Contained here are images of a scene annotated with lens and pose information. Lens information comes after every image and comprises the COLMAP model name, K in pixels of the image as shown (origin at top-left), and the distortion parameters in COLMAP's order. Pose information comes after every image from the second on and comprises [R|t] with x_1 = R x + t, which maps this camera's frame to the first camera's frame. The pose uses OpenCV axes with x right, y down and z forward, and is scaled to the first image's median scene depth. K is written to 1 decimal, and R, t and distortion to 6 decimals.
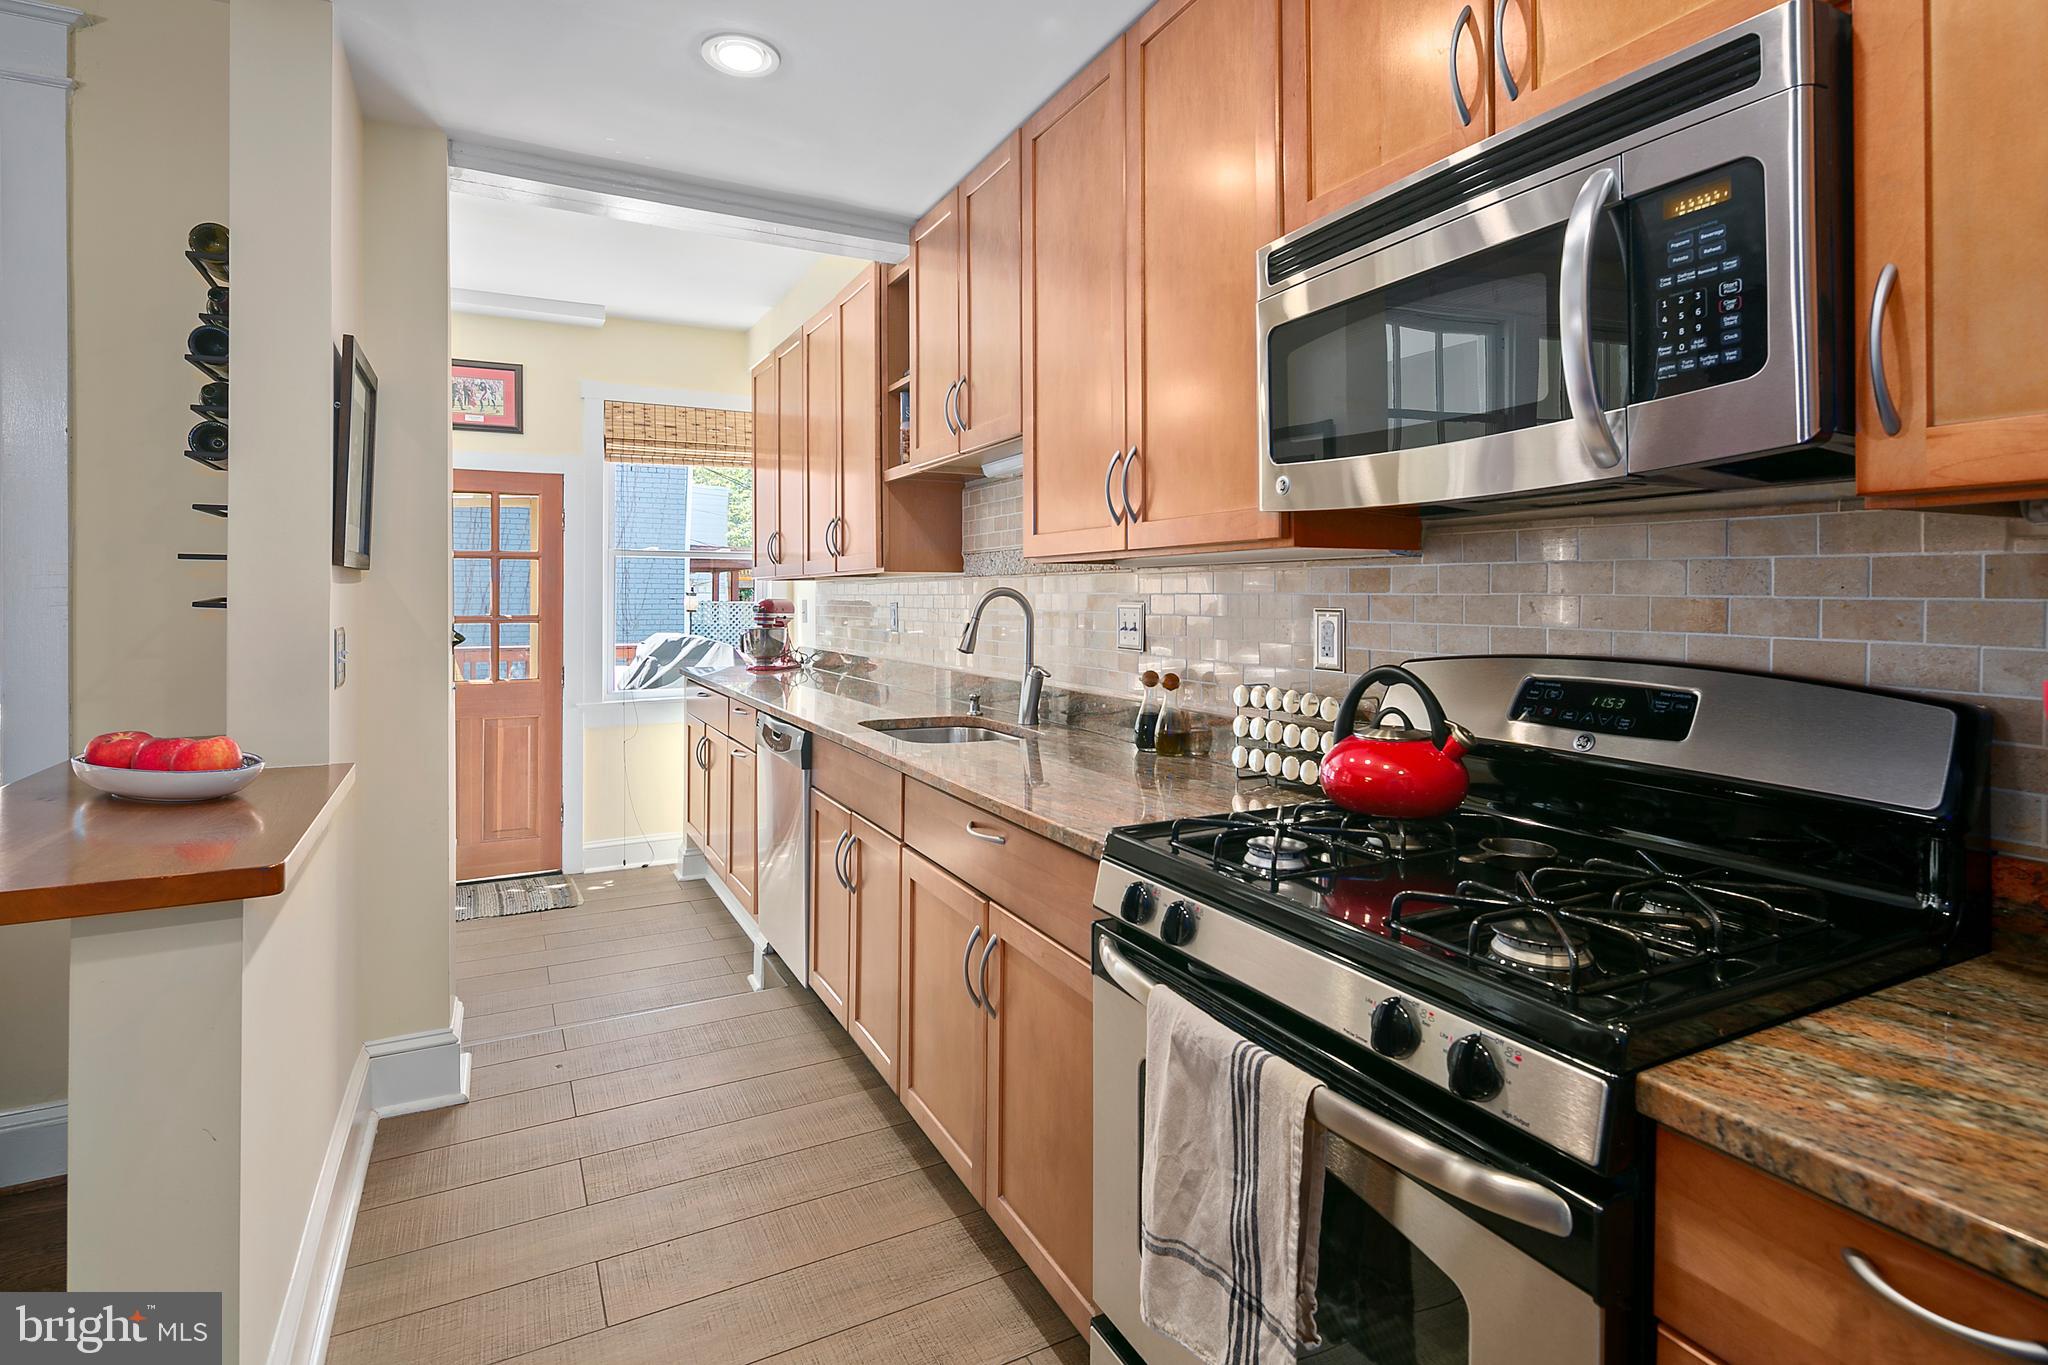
lens RADIAL K [[995.4, 0, 1009.6], [0, 995.4, 592.1], [0, 0, 1]] dist [0.007215, -0.005104]
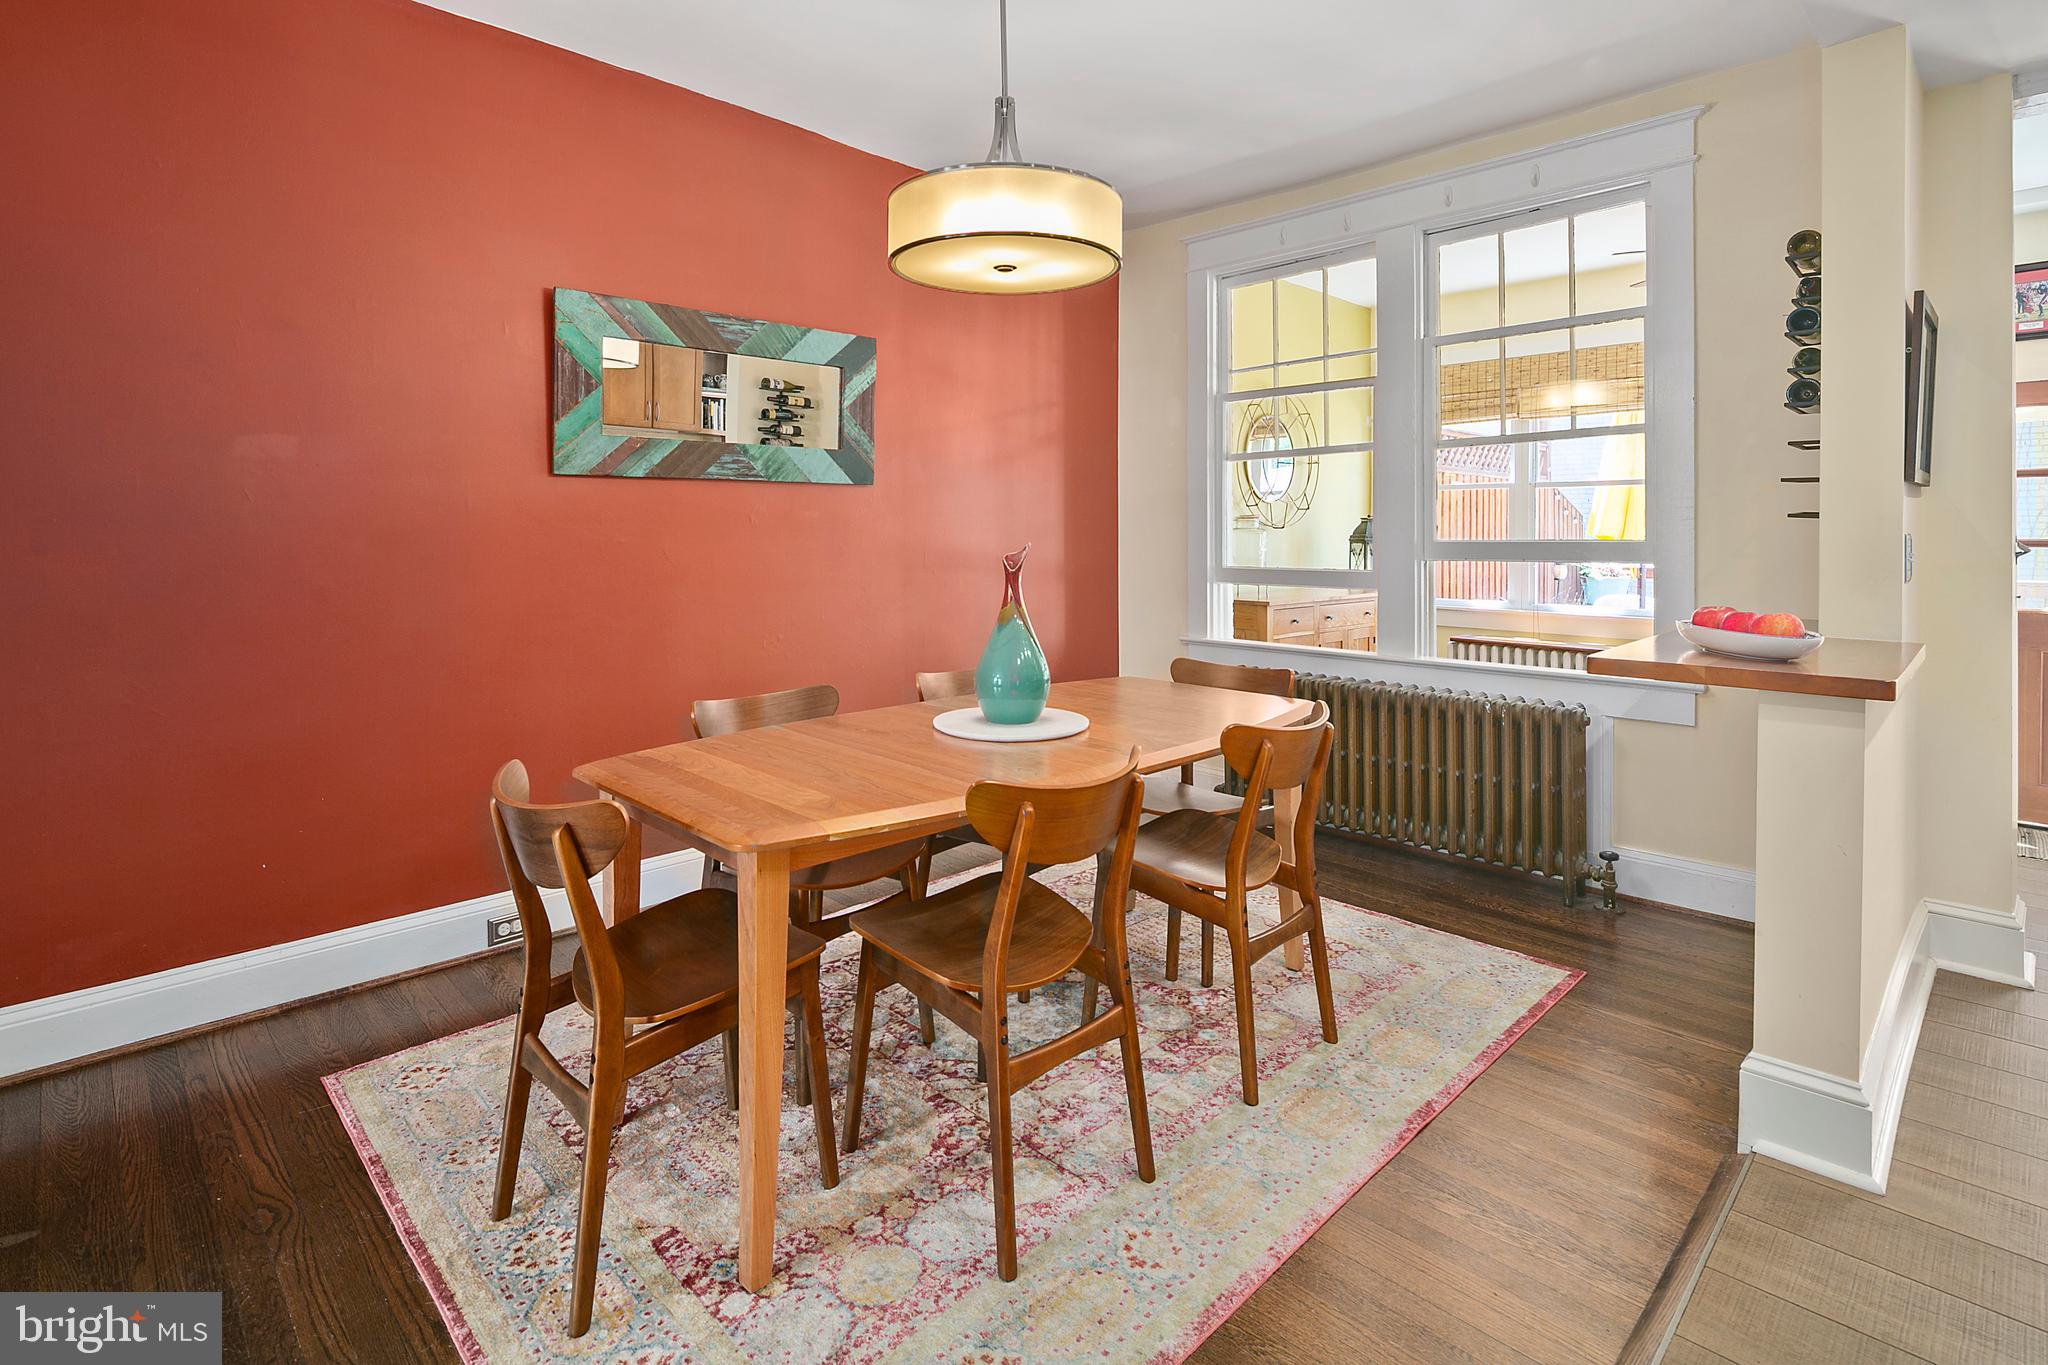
lens RADIAL K [[995.4, 0, 1039.4], [0, 995.4, 538.5], [0, 0, 1]] dist [0.007215, -0.005104]
pose [[0.300119, 0.006936, -0.953877, 0.190037], [0.004115, 0.999955, 0.008566, 0.030489], [0.953893, -0.006496, 0.300077, -0.418335]]
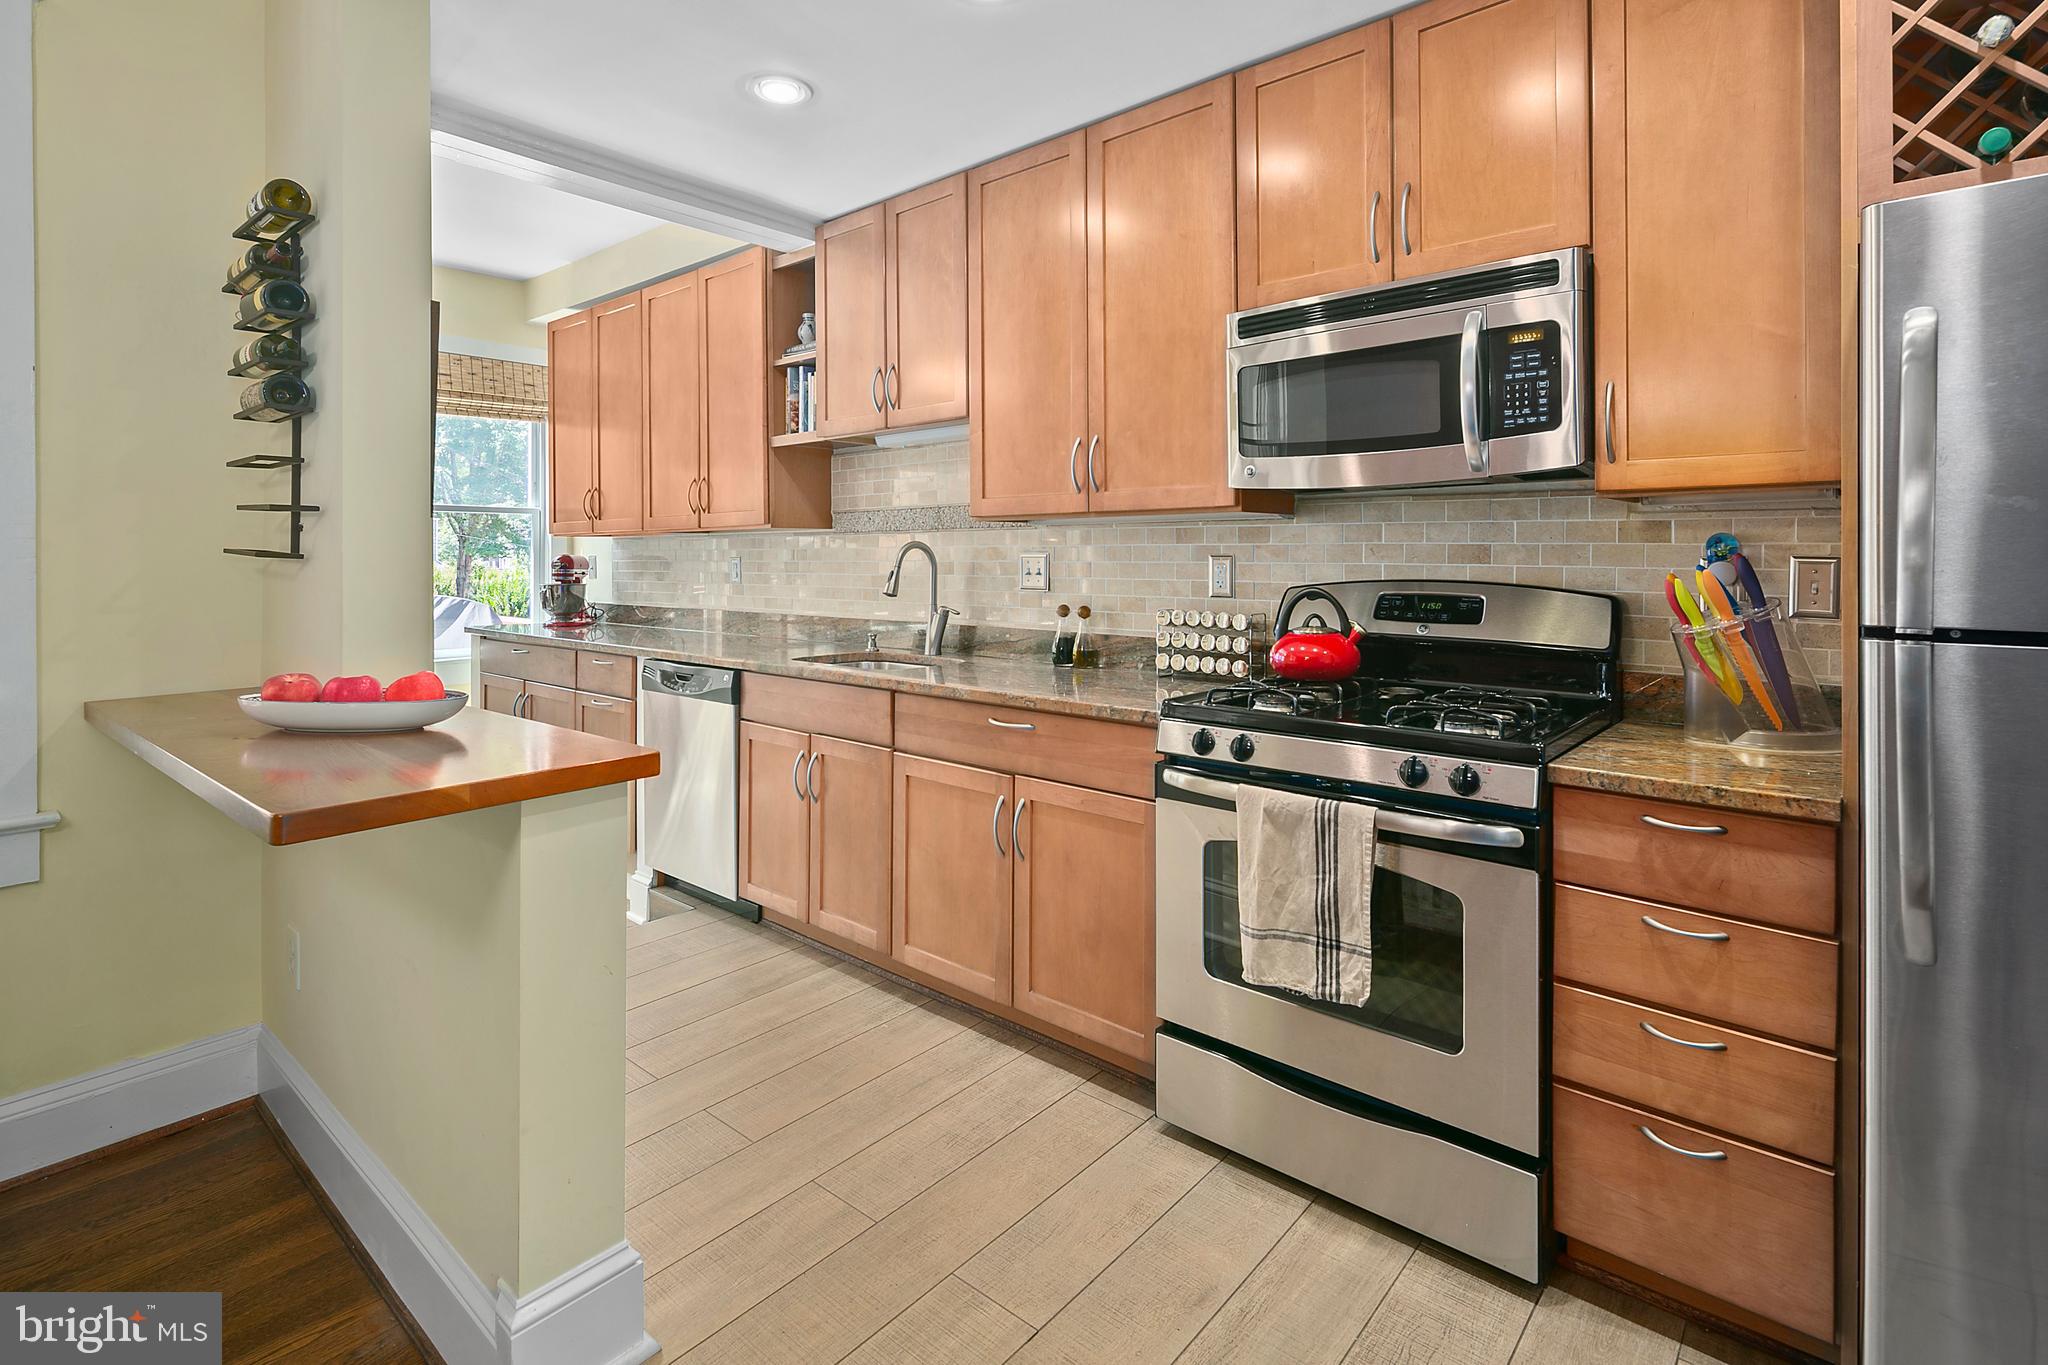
lens RADIAL K [[995.4, 0, 1011.6], [0, 995.4, 555.1], [0, 0, 1]] dist [0.007215, -0.005104]
pose [[0.928749, -0.003727, 0.370690, -0.514722], [0.002549, 0.999990, 0.003670, 0.011795], [-0.370700, -0.002464, 0.928750, -0.230990]]
